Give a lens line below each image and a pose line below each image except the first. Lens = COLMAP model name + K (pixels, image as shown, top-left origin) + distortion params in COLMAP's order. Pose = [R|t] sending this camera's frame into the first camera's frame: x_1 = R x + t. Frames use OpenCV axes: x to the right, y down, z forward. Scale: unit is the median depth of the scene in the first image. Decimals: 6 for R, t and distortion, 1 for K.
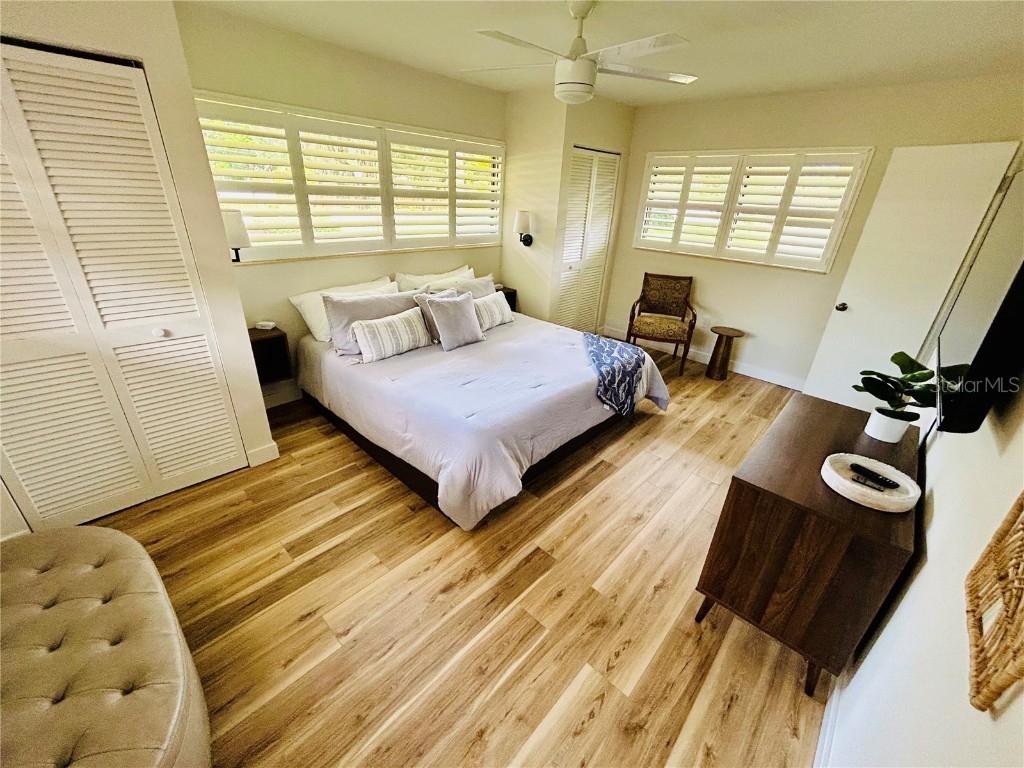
lens RADIAL K [[412.9, 0, 509.6], [0, 412.9, 379.3], [0, 0, 1]] dist [0.001199, 0.000188]
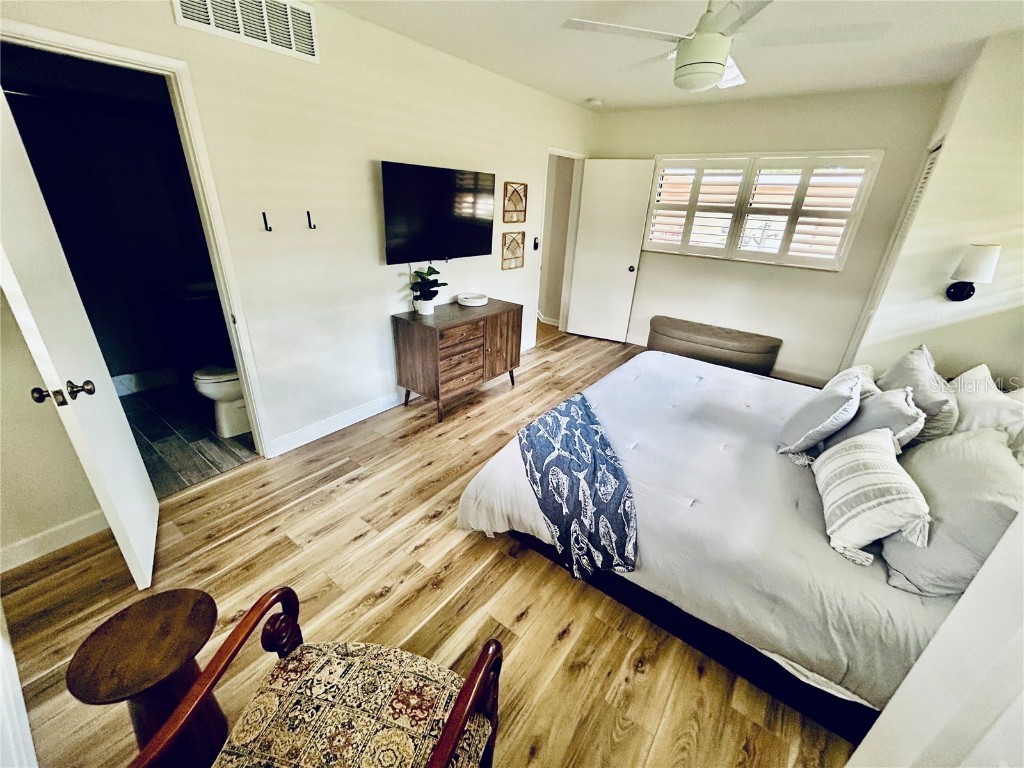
lens RADIAL K [[412.9, 0, 509.6], [0, 412.9, 379.3], [0, 0, 1]] dist [0.001199, 0.000188]
pose [[-0.990702, -0.038007, -0.130635, 0.443688], [-0.122806, 0.663074, 0.738412, -0.608904], [0.058555, 0.747589, -0.661576, 1.414217]]
